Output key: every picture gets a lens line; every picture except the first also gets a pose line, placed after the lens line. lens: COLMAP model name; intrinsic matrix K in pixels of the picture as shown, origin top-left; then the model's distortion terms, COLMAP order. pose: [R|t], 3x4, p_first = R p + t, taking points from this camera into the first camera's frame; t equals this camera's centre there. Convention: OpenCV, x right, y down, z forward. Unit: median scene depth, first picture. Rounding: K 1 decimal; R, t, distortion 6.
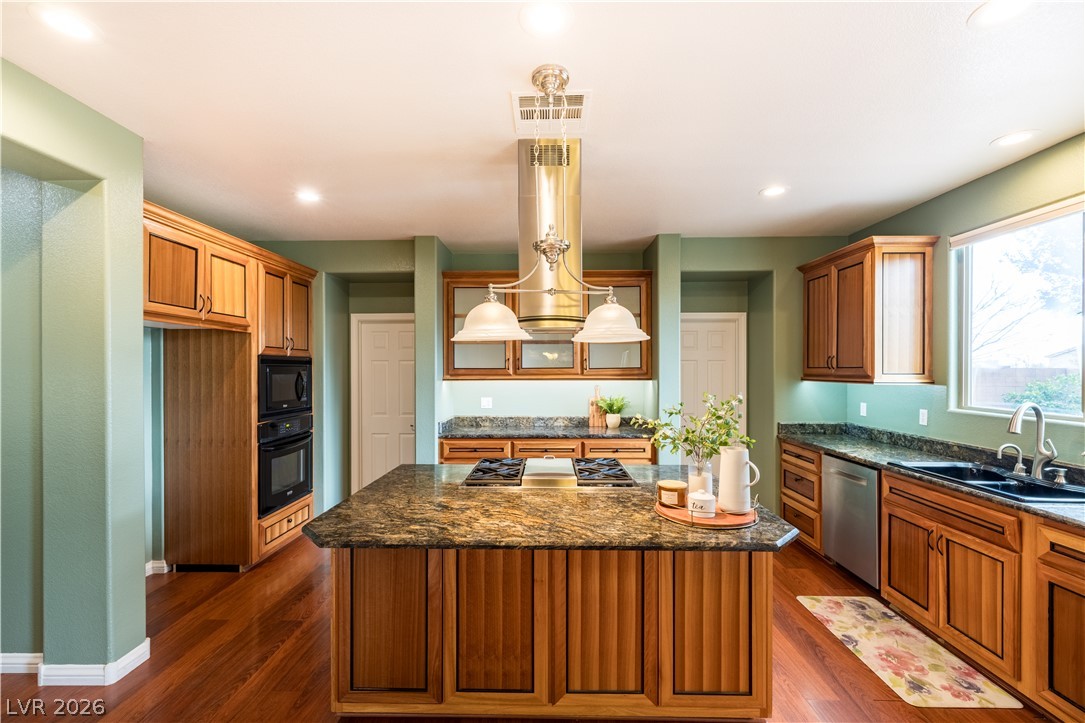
lens RADIAL K [[462.6, 0, 543.1], [0, 462.6, 367.7], [0, 0, 1]] dist [0.003045, 0.000285]
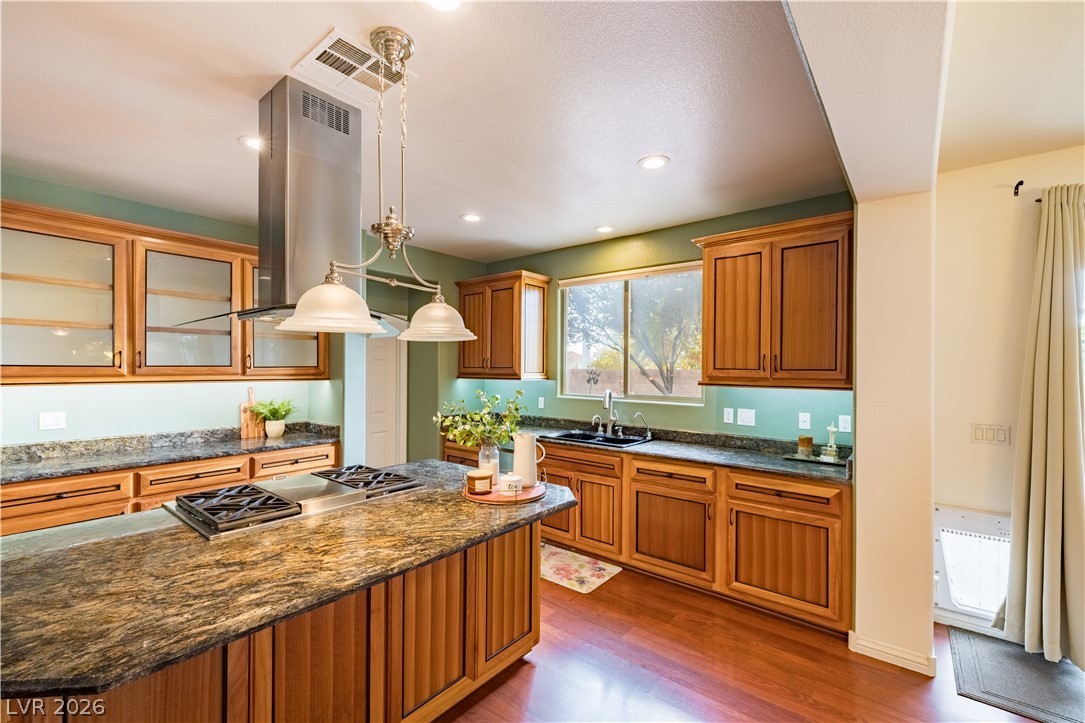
lens RADIAL K [[462.6, 0, 536.2], [0, 462.6, 368.4], [0, 0, 1]] dist [0.003045, 0.000285]
pose [[0.616535, 0.004052, 0.787317, -0.421060], [-0.006848, 0.999977, 0.000215, 0.001144], [-0.787298, -0.005524, 0.616548, 0.183078]]
